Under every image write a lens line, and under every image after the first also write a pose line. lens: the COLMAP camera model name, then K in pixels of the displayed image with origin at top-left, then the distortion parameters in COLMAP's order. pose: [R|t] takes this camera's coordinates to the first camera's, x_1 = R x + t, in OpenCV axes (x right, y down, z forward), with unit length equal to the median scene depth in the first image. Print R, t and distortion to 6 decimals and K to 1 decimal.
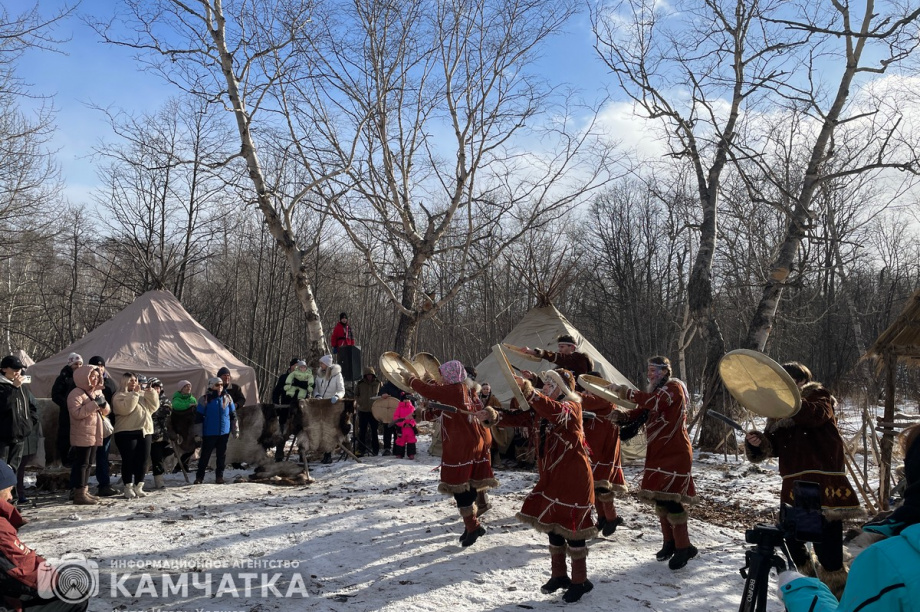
lens RADIAL K [[684.0, 0, 464.1], [0, 684.0, 298.7], [0, 0, 1]] dist [0.092029, -0.116960]
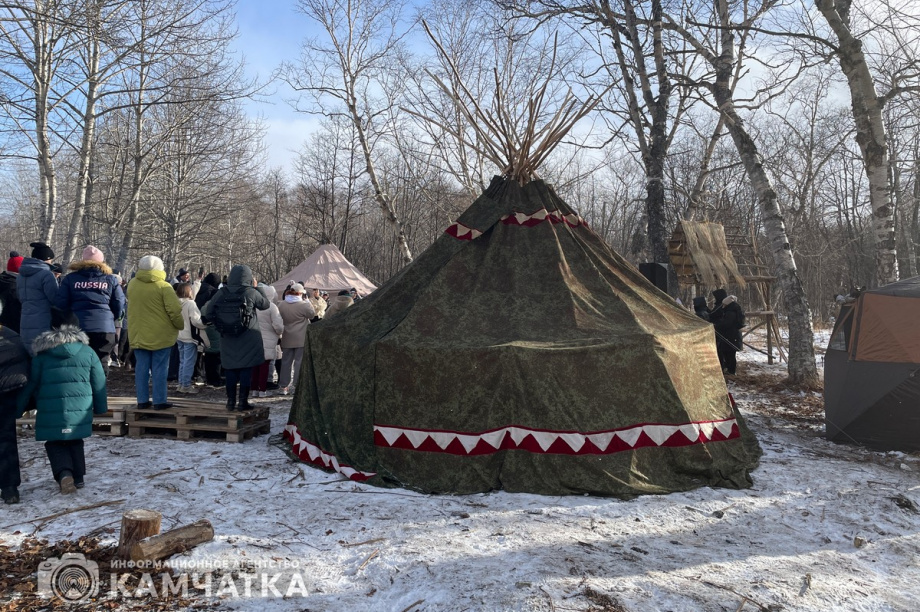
lens RADIAL K [[684.0, 0, 464.1], [0, 684.0, 298.7], [0, 0, 1]] dist [0.092029, -0.116960]
pose [[0.971667, 0.007470, -0.236235, 0.318984], [0.017802, 0.994348, 0.104666, -0.053125], [0.235681, -0.105906, 0.966042, -0.641073]]
